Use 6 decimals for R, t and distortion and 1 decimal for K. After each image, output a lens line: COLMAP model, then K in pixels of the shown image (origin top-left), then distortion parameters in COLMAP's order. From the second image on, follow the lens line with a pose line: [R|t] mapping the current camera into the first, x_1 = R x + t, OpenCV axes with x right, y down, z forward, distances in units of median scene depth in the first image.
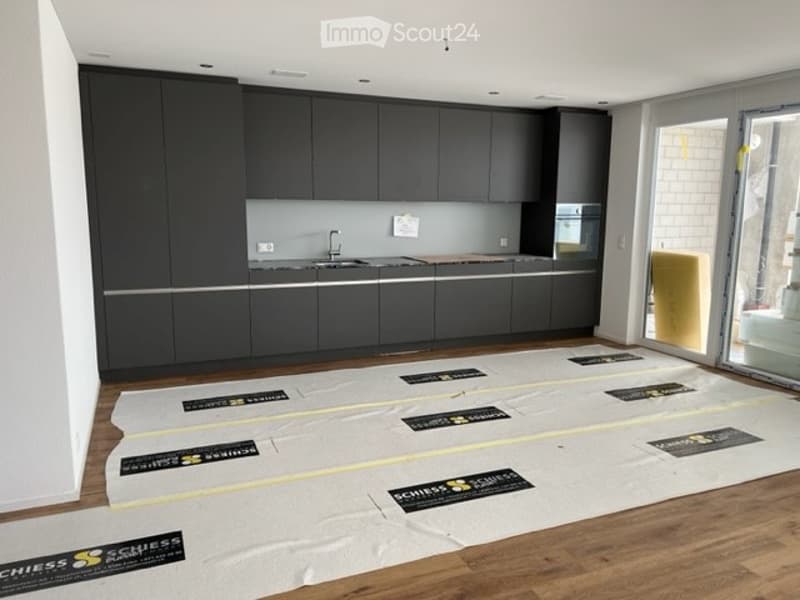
lens RADIAL K [[602.1, 0, 400.3], [0, 602.1, 304.5], [0, 0, 1]] dist [0.051550, -0.058013]
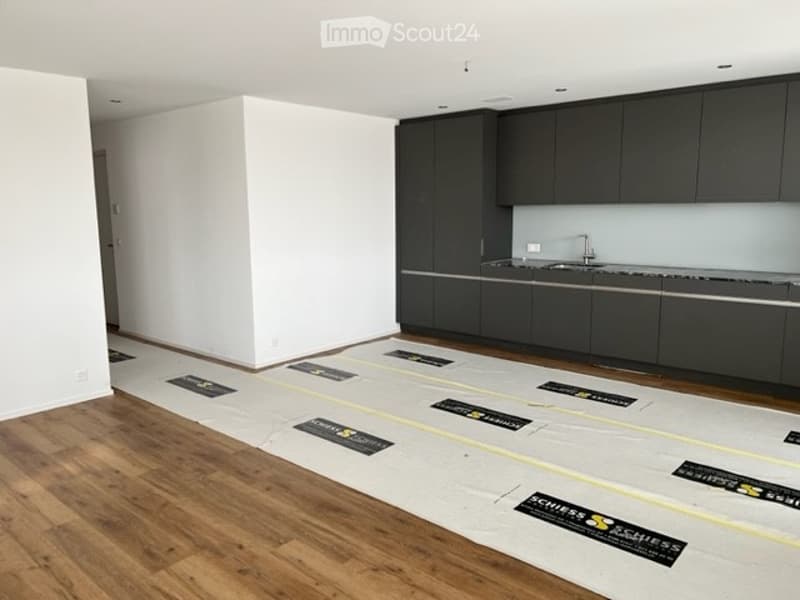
lens RADIAL K [[602.1, 0, 393.4], [0, 602.1, 298.0], [0, 0, 1]] dist [0.051550, -0.058013]
pose [[0.430846, 0.121879, -0.894157, 0.696658], [-0.139778, 0.987893, 0.067304, -0.042776], [0.891535, 0.095986, 0.442665, 0.289504]]
